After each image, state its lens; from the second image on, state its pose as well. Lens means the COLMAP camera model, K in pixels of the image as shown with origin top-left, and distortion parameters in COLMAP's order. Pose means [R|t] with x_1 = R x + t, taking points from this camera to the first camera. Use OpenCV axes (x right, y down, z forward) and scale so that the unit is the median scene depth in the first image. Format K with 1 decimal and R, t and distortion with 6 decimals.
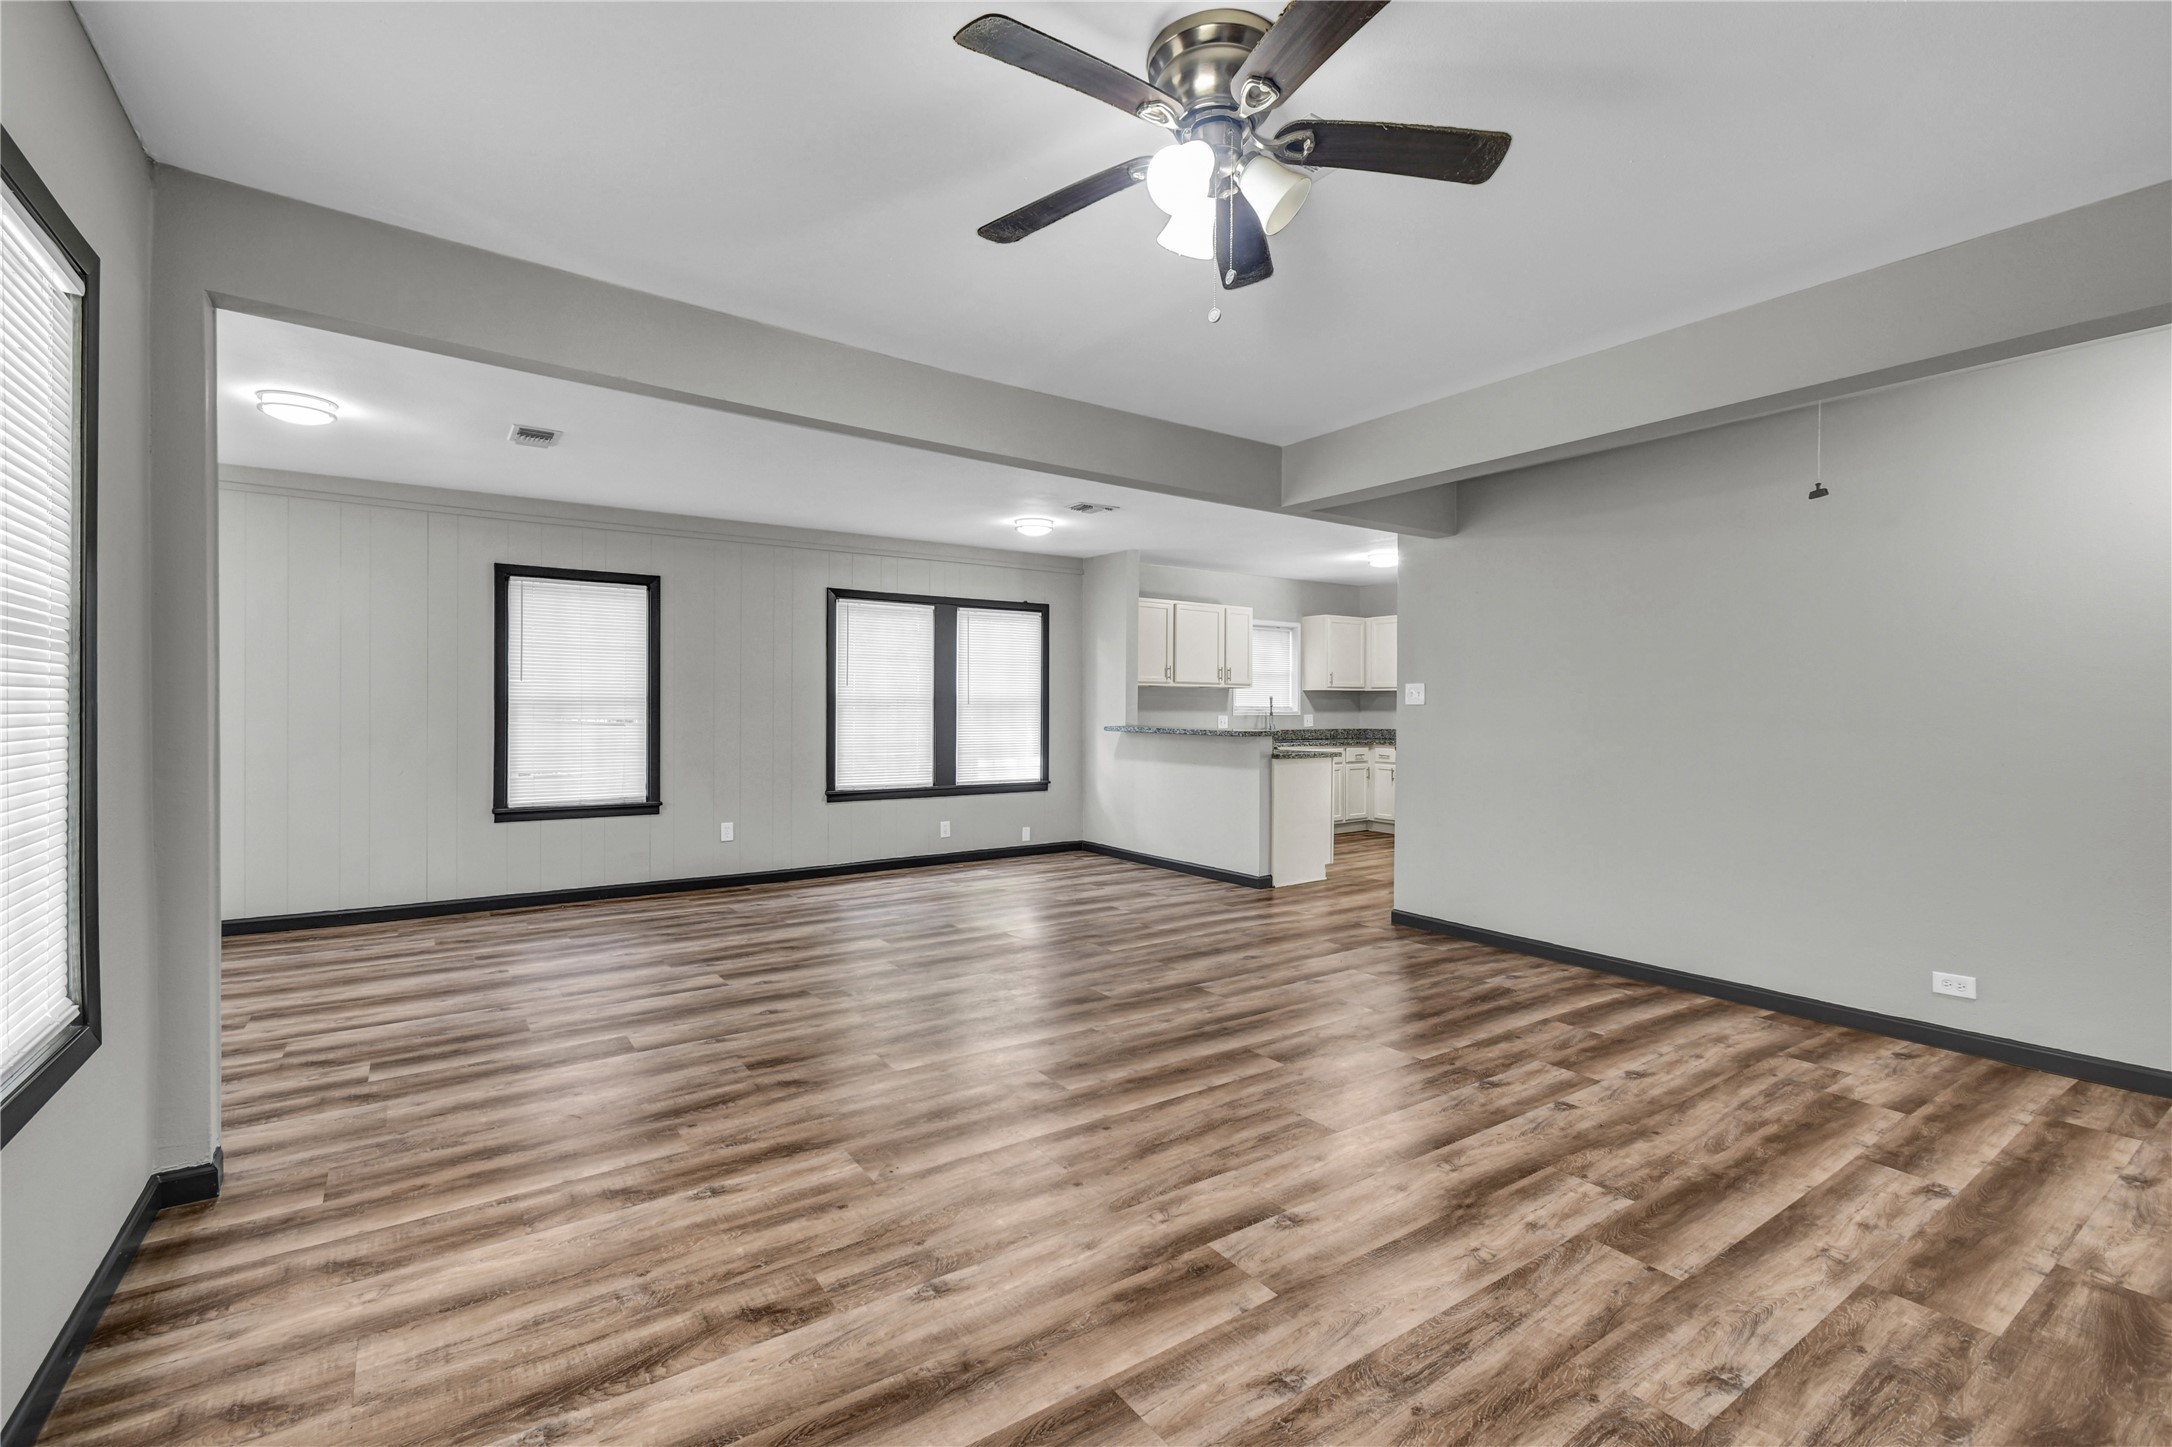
lens RADIAL K [[967.8, 0, 1093.4], [0, 967.8, 714.9], [0, 0, 1]] dist [0.002242, -0.000988]
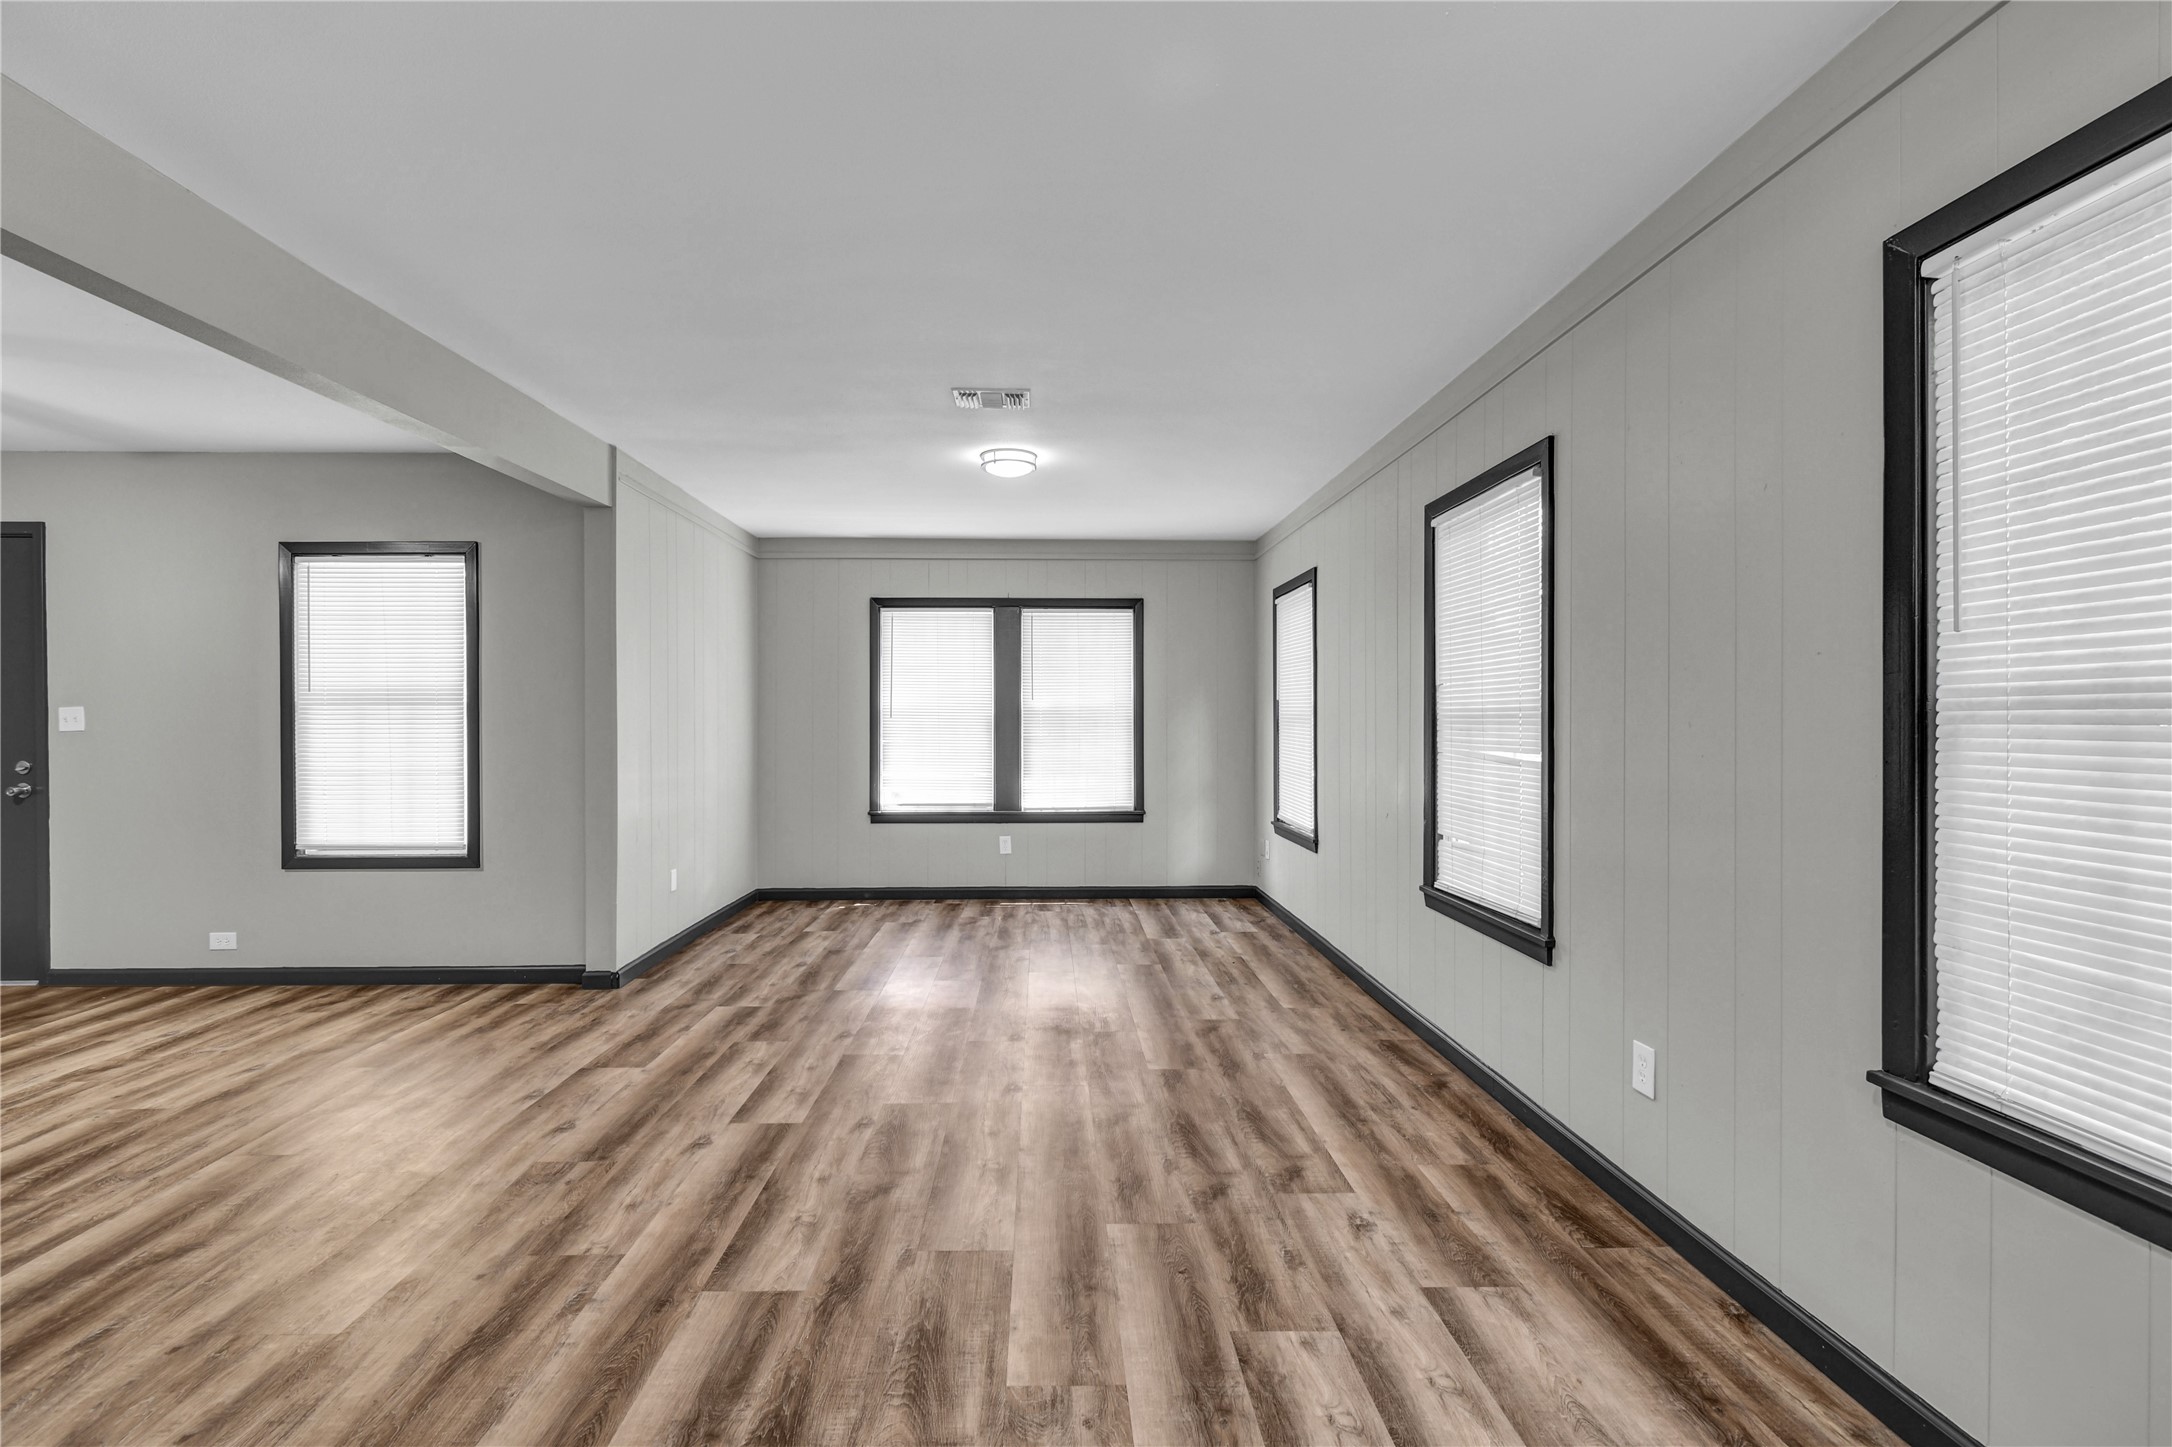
lens RADIAL K [[971.0, 0, 1075.3], [0, 971.0, 727.8], [0, 0, 1]] dist [0.000467, -0.000068]
pose [[-0.552681, -0.001831, -0.833391, 0.046639], [-0.008524, 0.999958, 0.003456, -0.007555], [0.833349, 0.009014, -0.552674, 1.022365]]
